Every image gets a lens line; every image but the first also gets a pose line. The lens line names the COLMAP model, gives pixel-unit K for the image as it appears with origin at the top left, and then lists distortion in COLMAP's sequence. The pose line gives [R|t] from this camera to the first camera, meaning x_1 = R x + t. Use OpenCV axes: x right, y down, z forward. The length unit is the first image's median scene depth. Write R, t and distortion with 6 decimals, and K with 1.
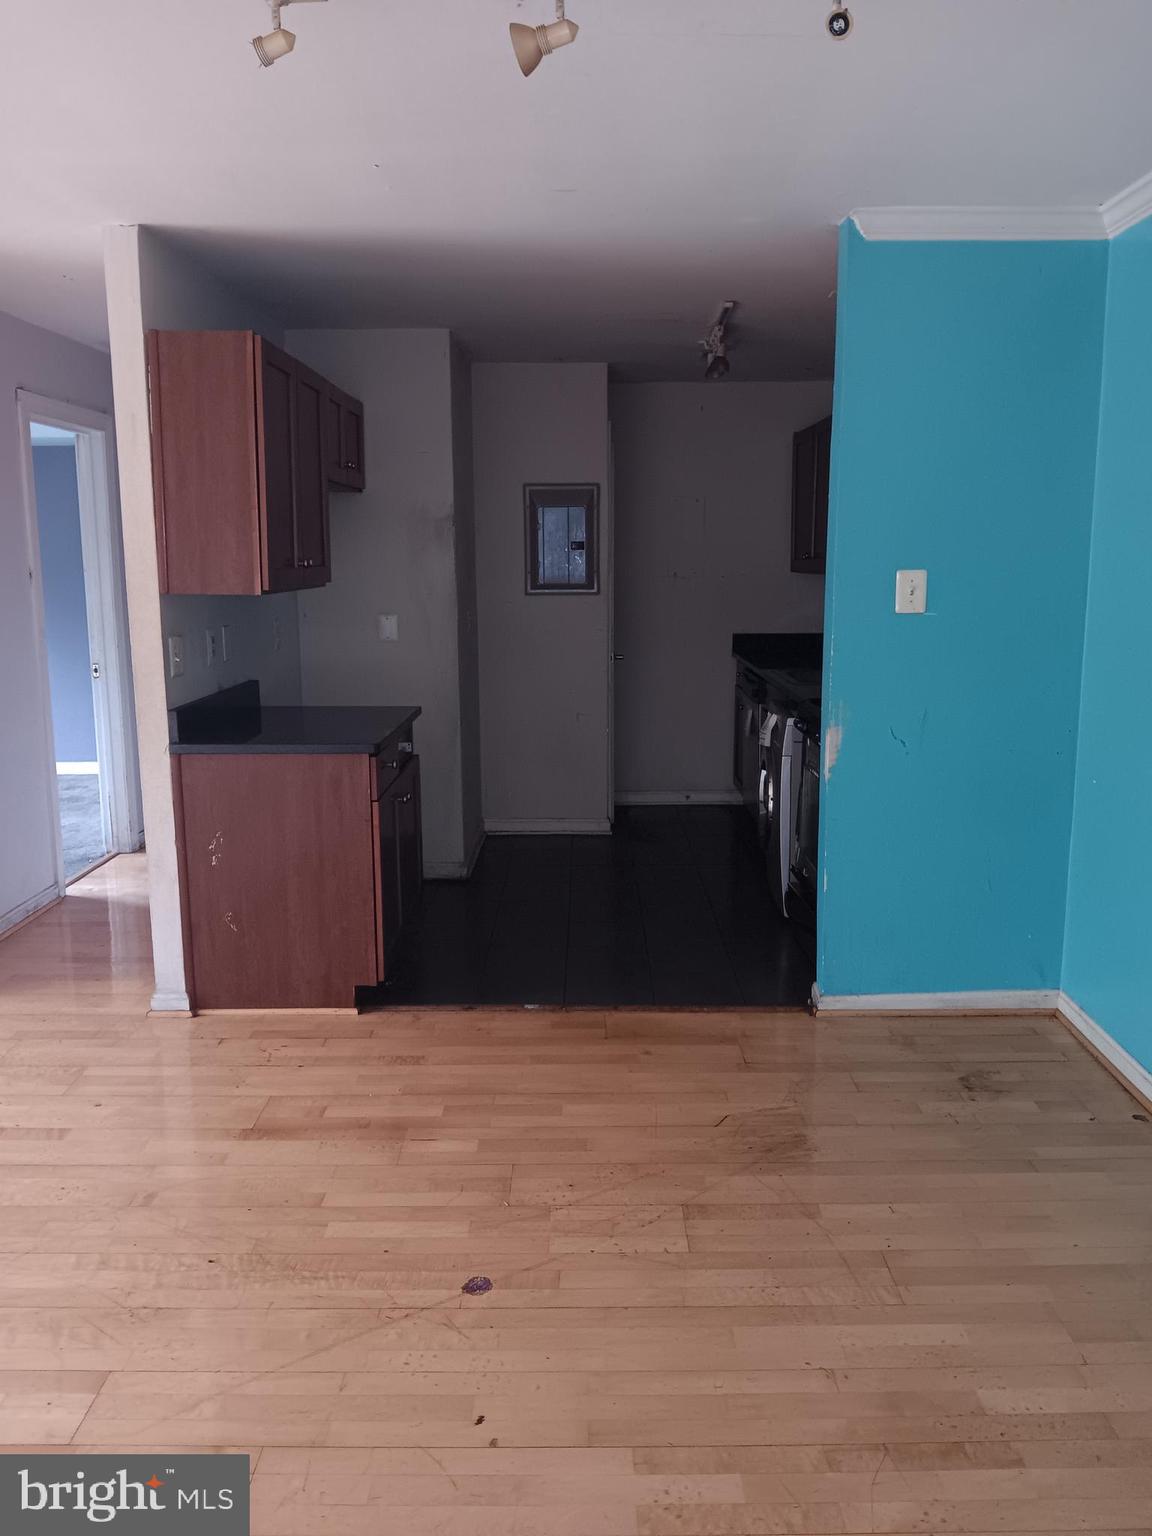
lens RADIAL K [[1191.3, 0, 574.8], [0, 1191.3, 769.5], [0, 0, 1]] dist [0.051551, -0.090895]
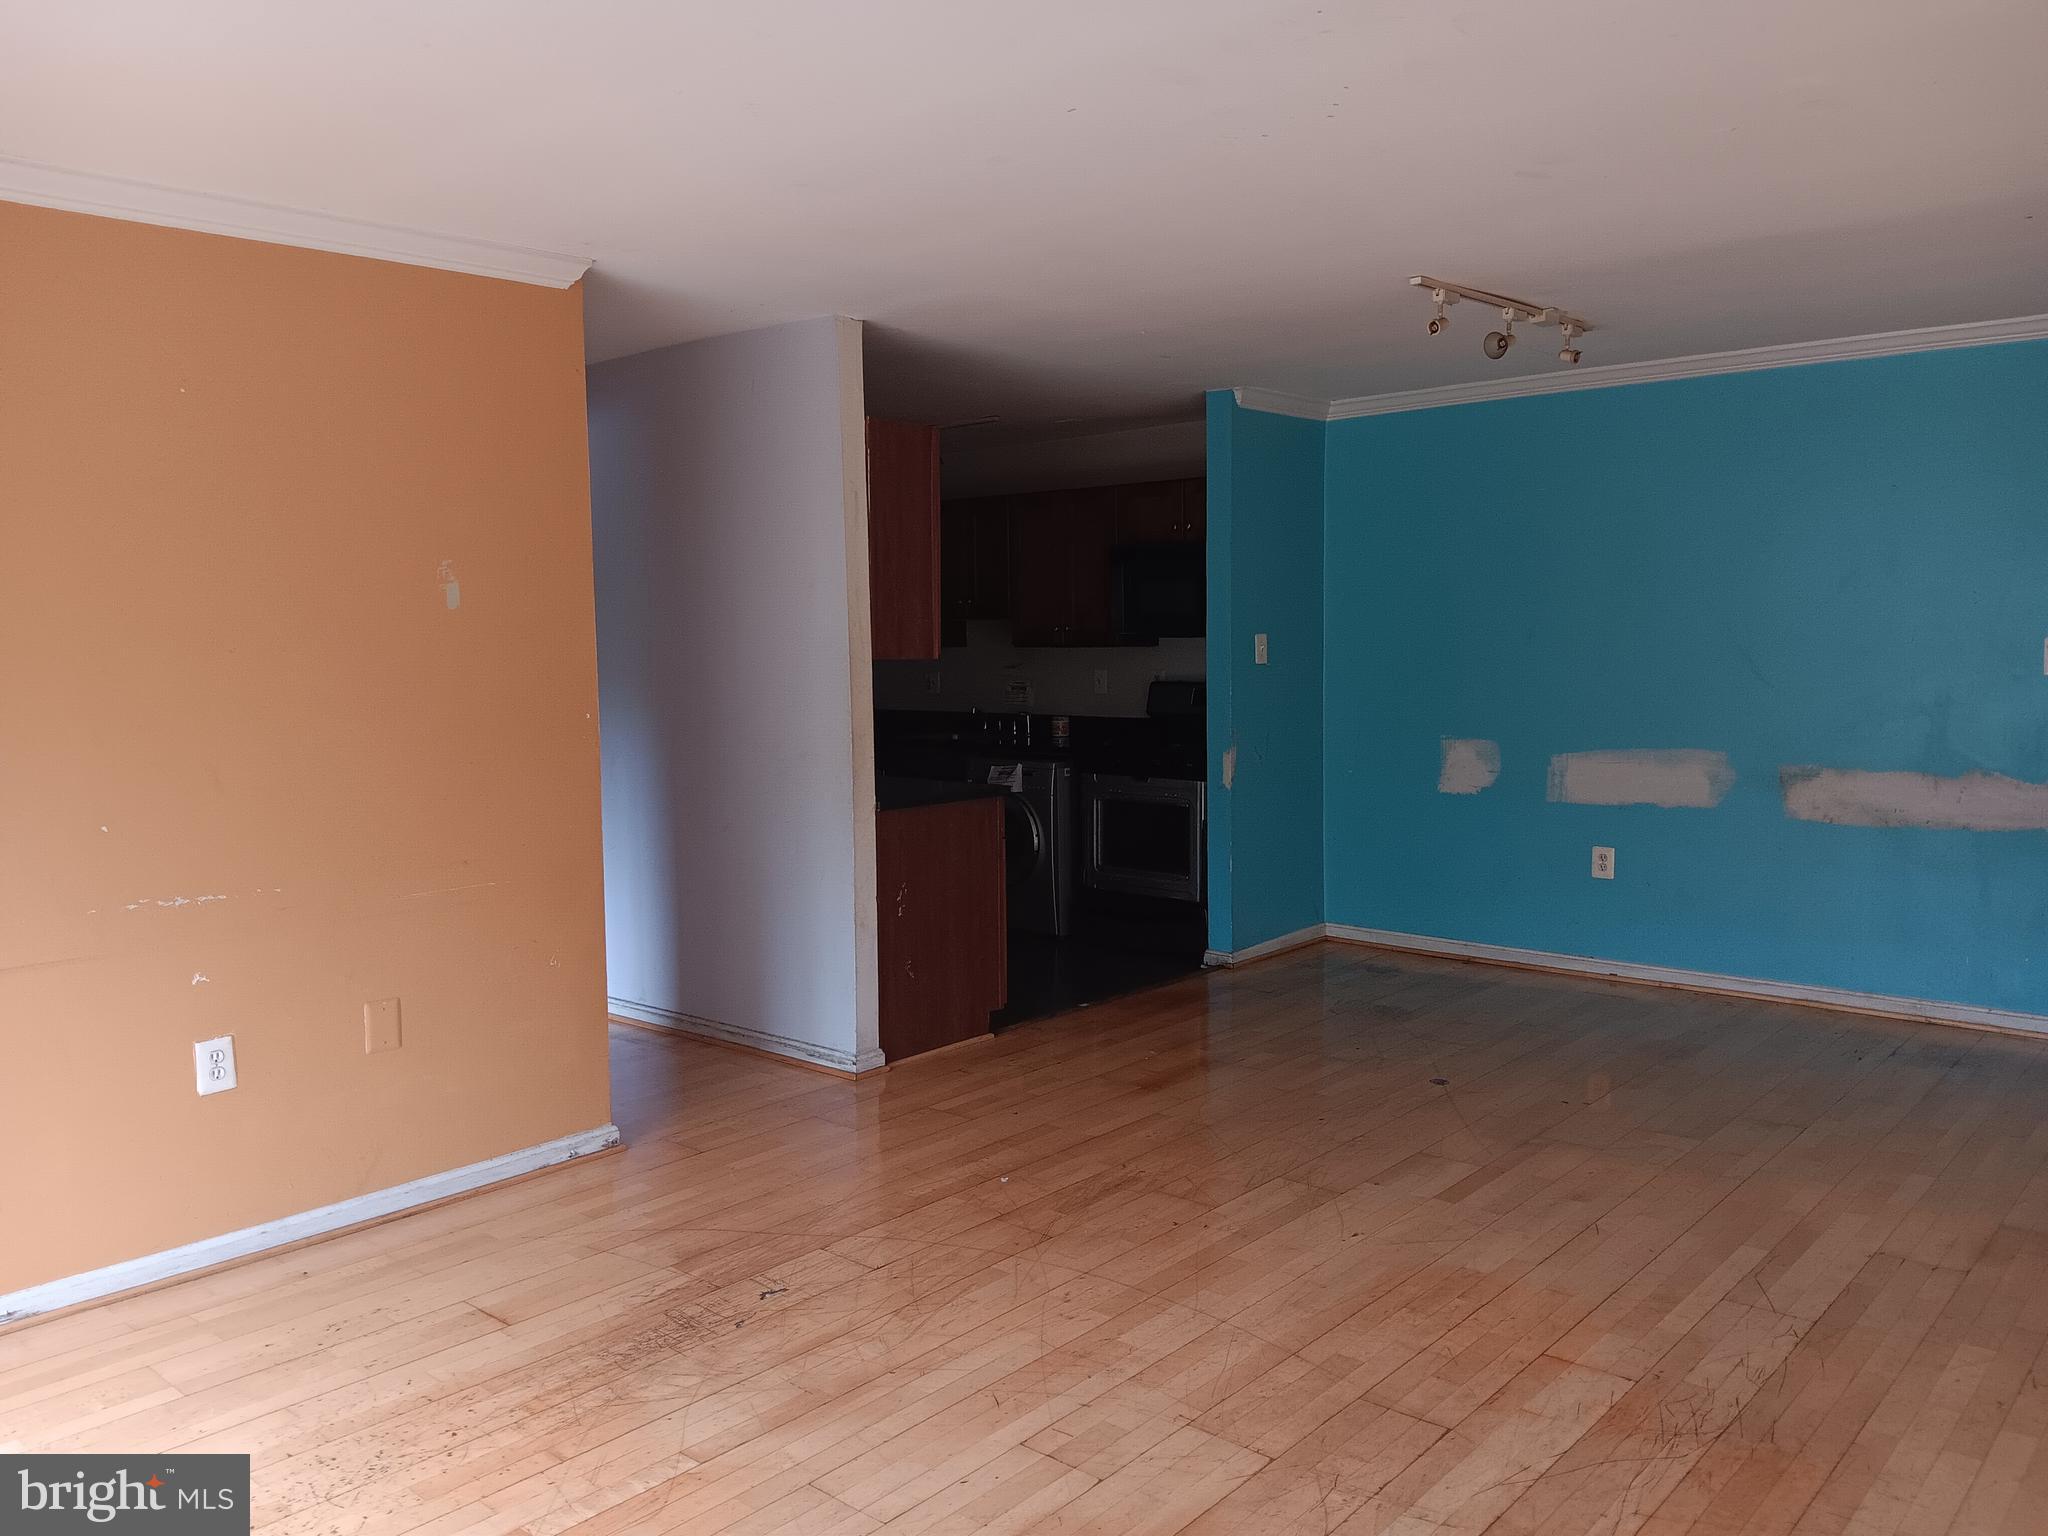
lens RADIAL K [[1588.3, 0, 1028.8], [0, 1588.3, 764.3], [0, 0, 1]] dist [0.051551, -0.090895]
pose [[0.646968, -0.064903, 0.759750, -1.339683], [0.140931, 0.989383, -0.035490, 0.014973], [-0.749381, 0.130033, 0.649246, 0.002763]]
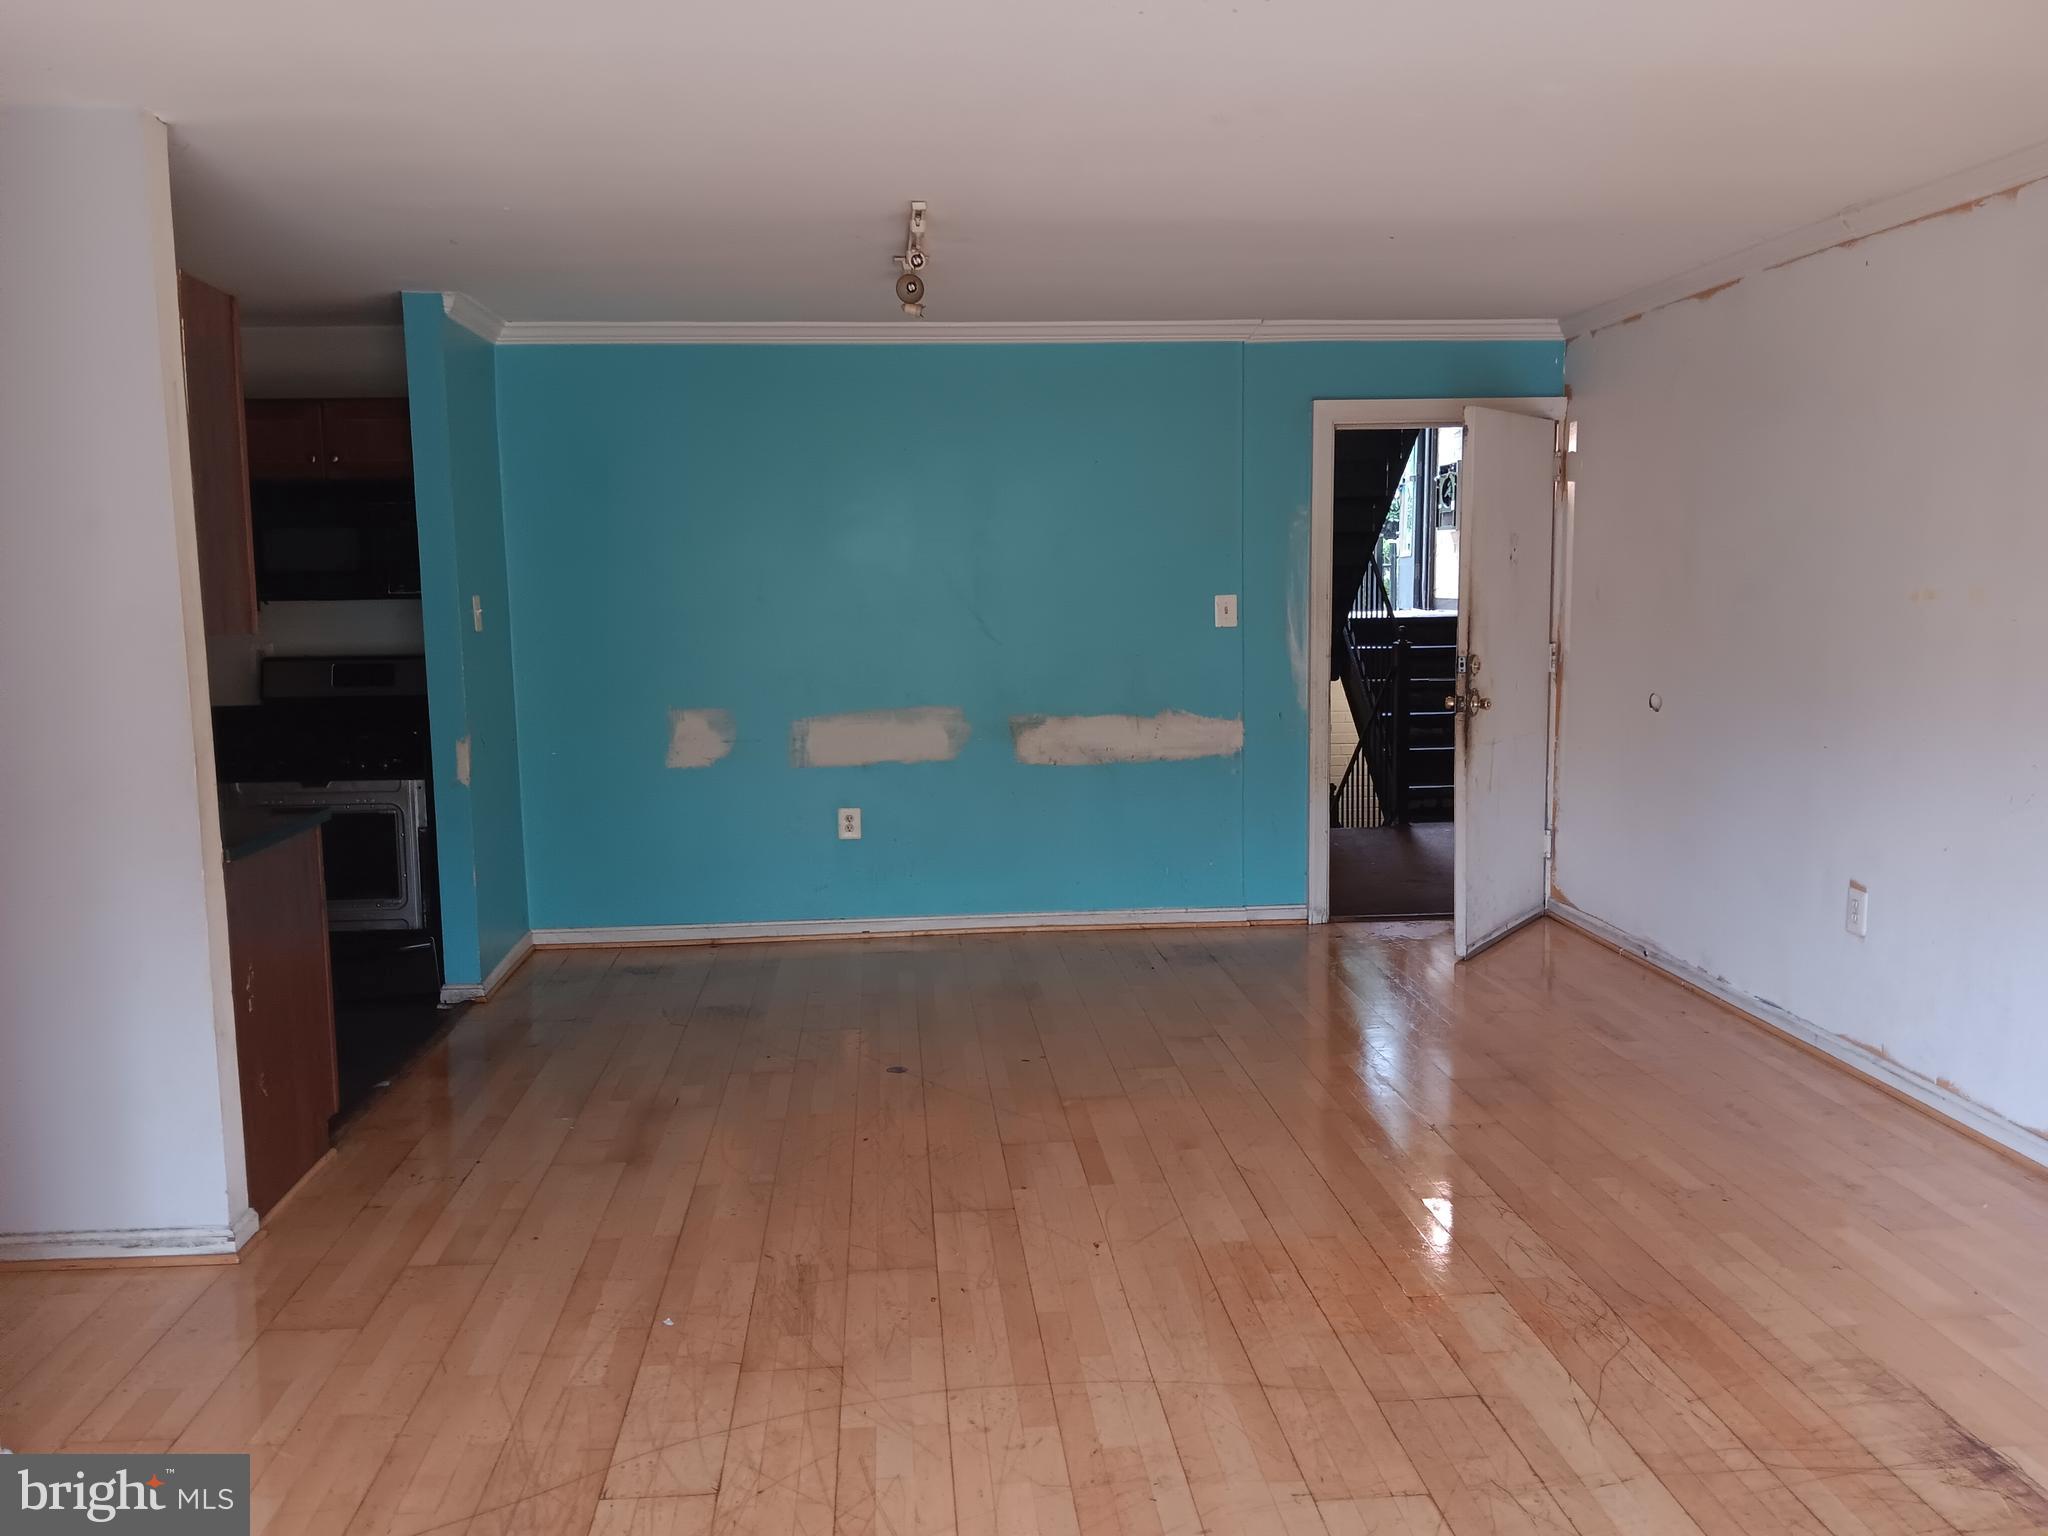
lens RADIAL K [[1588.3, 0, 1030.3], [0, 1588.3, 767.2], [0, 0, 1]] dist [0.051551, -0.090895]
pose [[-0.101650, -0.111946, 0.988502, -1.345503], [0.187738, 0.973636, 0.129568, -0.103378], [-0.976945, 0.198750, -0.077954, 0.624220]]
